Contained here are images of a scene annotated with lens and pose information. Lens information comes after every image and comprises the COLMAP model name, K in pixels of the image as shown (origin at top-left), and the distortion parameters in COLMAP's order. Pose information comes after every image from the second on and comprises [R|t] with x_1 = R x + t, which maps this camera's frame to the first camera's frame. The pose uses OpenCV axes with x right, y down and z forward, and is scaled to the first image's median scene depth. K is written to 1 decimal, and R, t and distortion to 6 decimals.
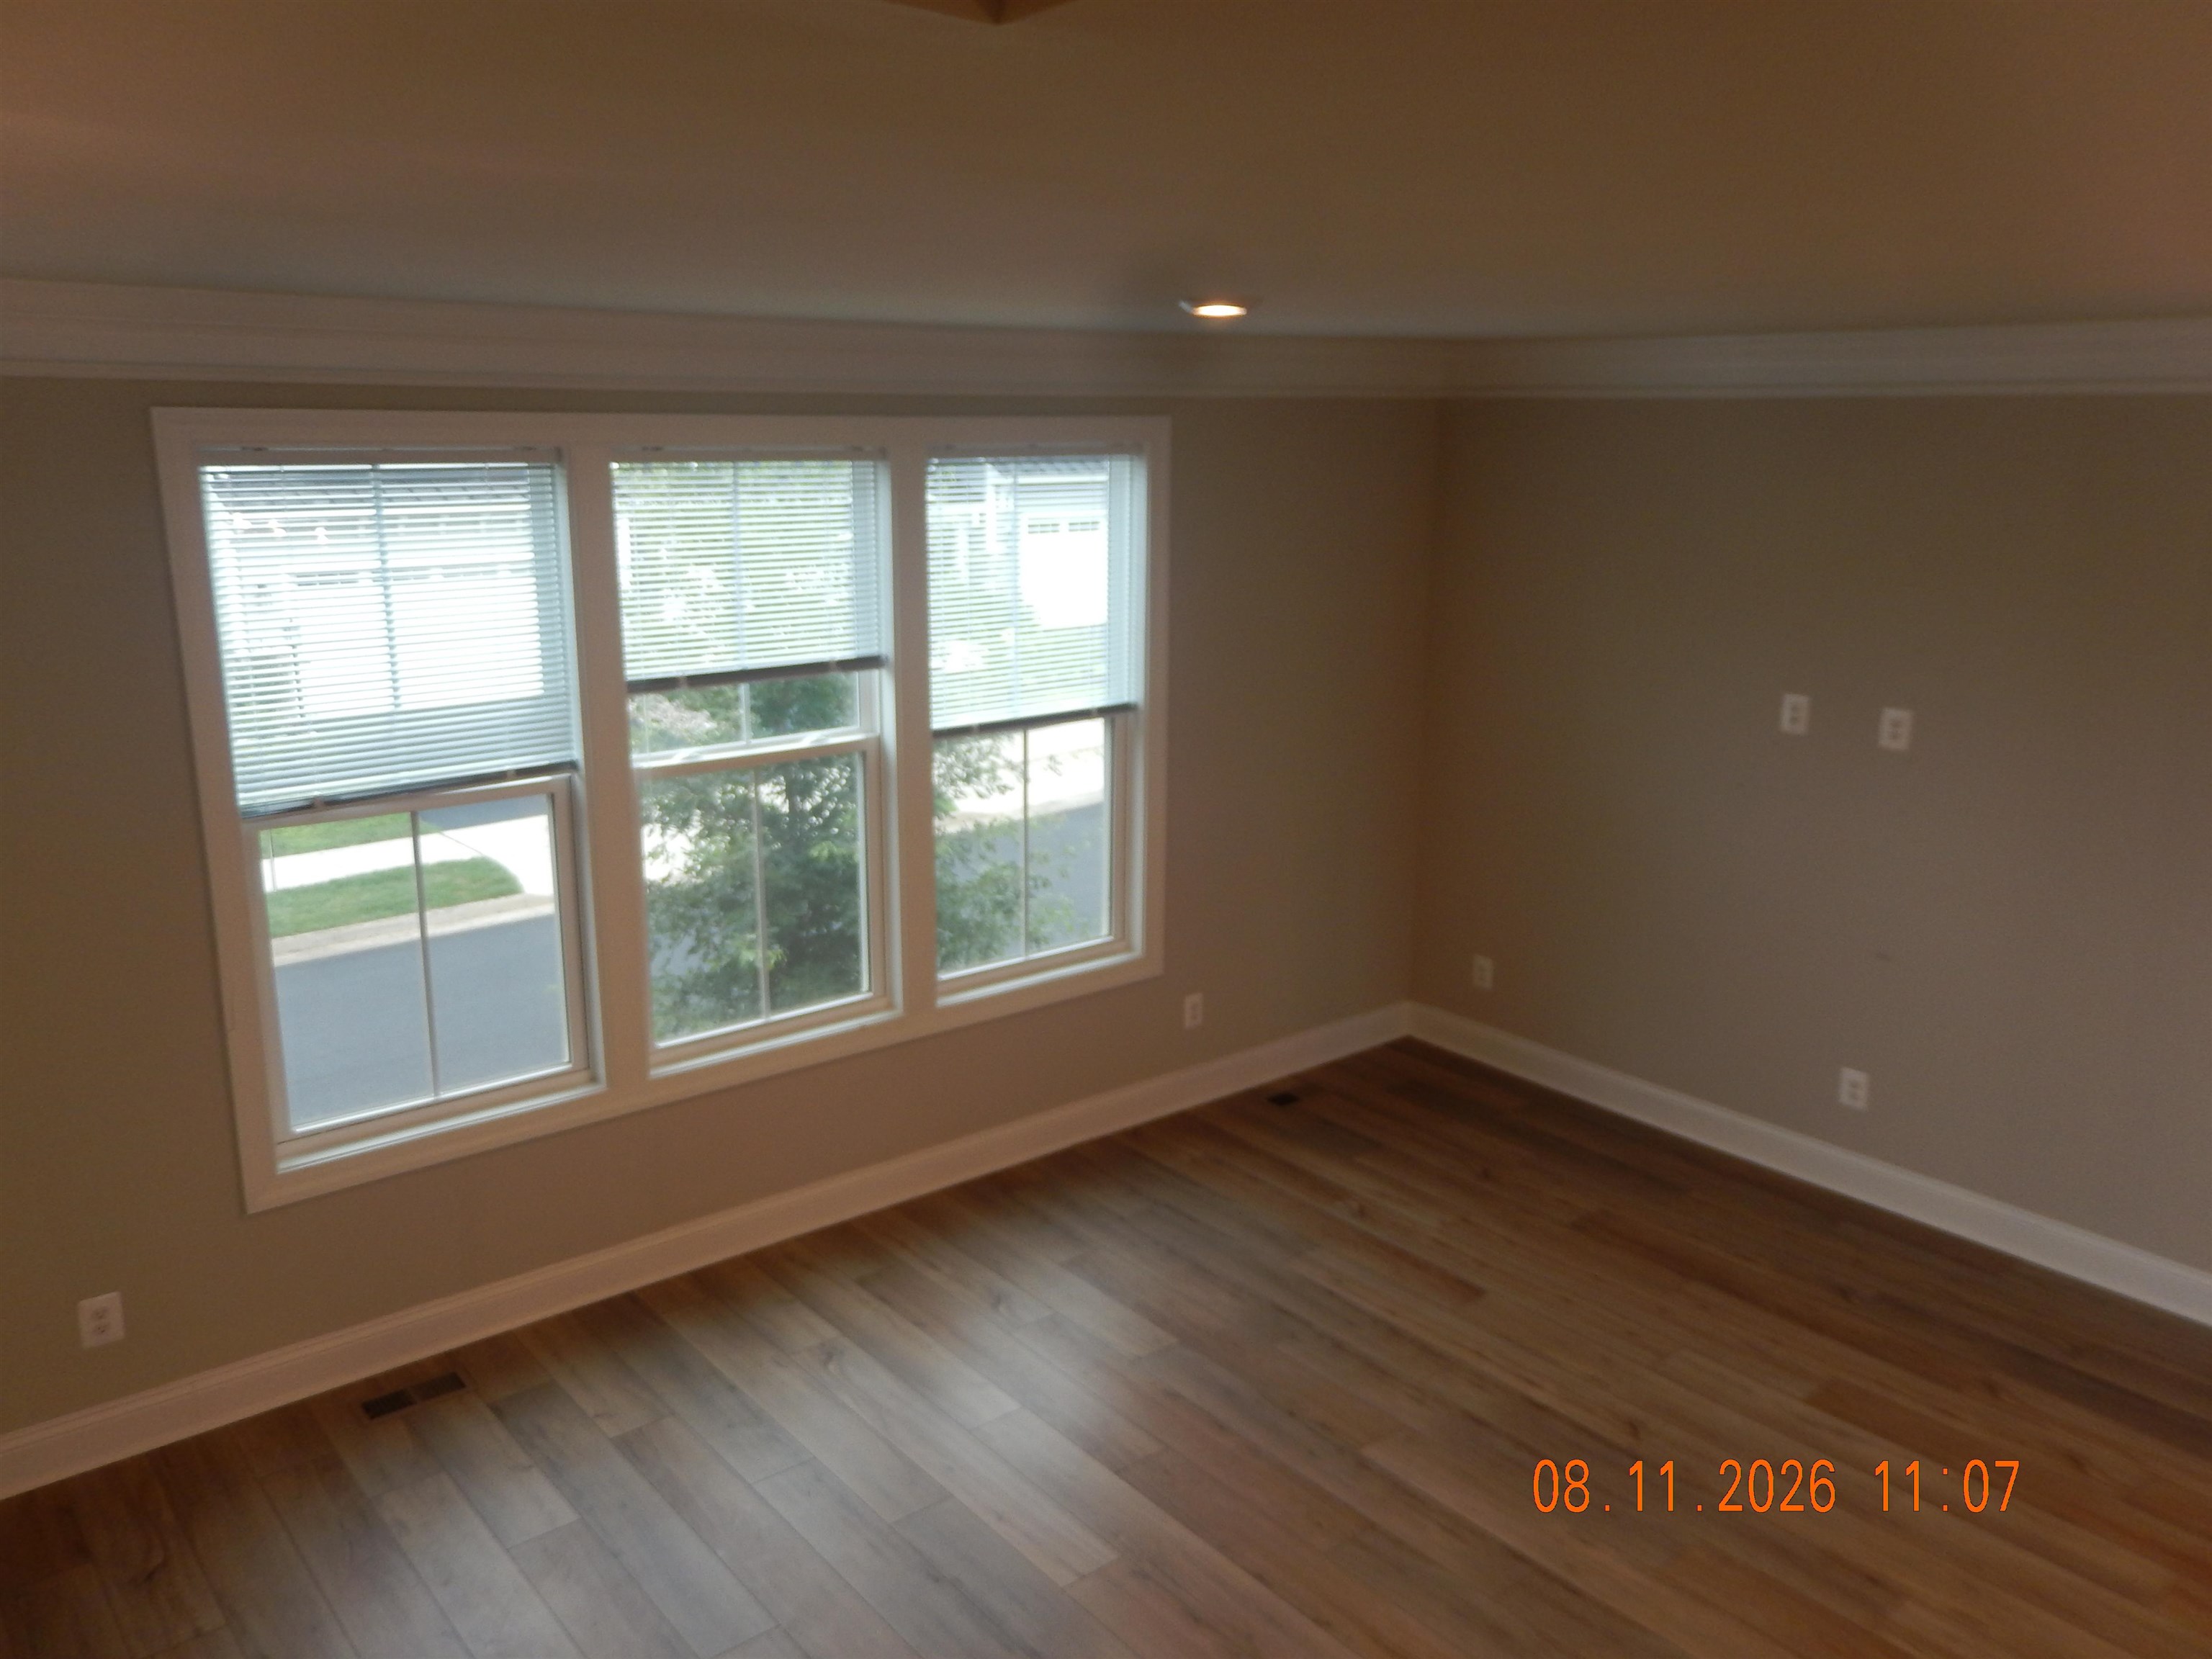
lens RADIAL K [[1711.3, 0, 1106.0], [0, 1711.3, 829.5], [0, 0, 1]] dist [0.034331, -0.011058]
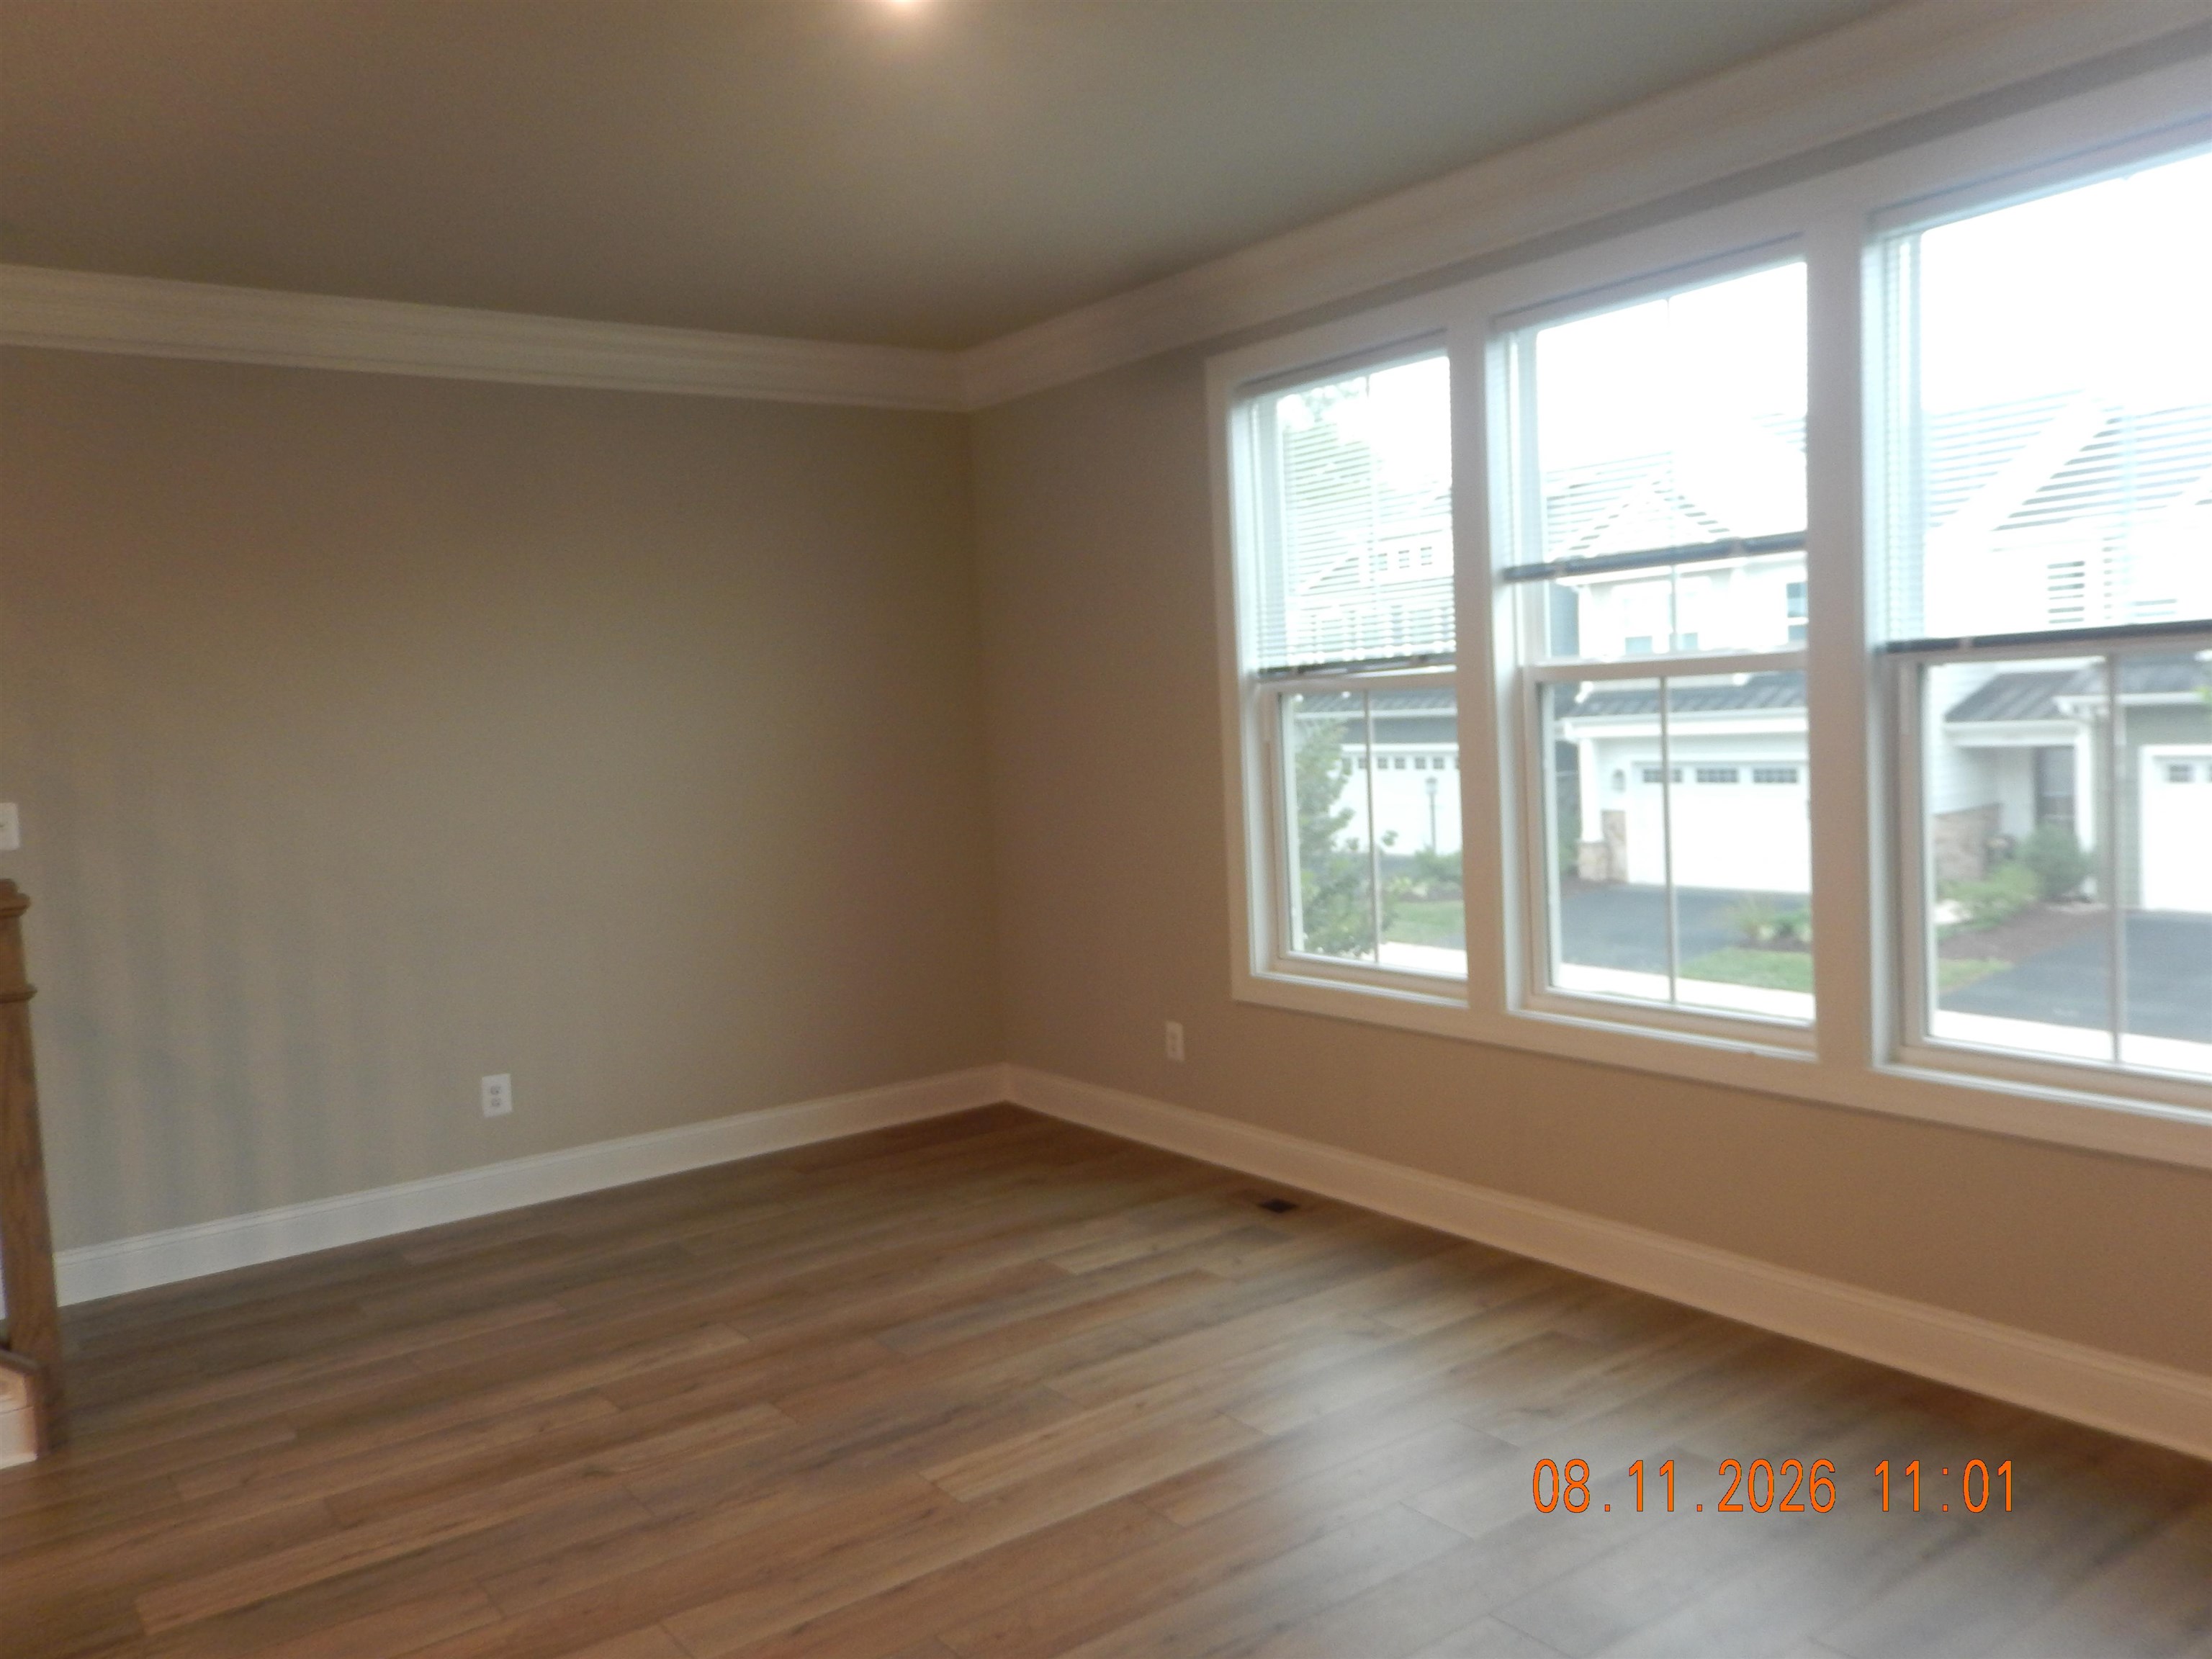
lens RADIAL K [[1711.3, 0, 1106.0], [0, 1711.3, 829.5], [0, 0, 1]] dist [0.034331, -0.011058]
pose [[-0.051193, 0.076889, -0.995725, 0.690423], [-0.182053, 0.979608, 0.085004, 0.011670], [0.981955, 0.185626, -0.036151, 0.872854]]
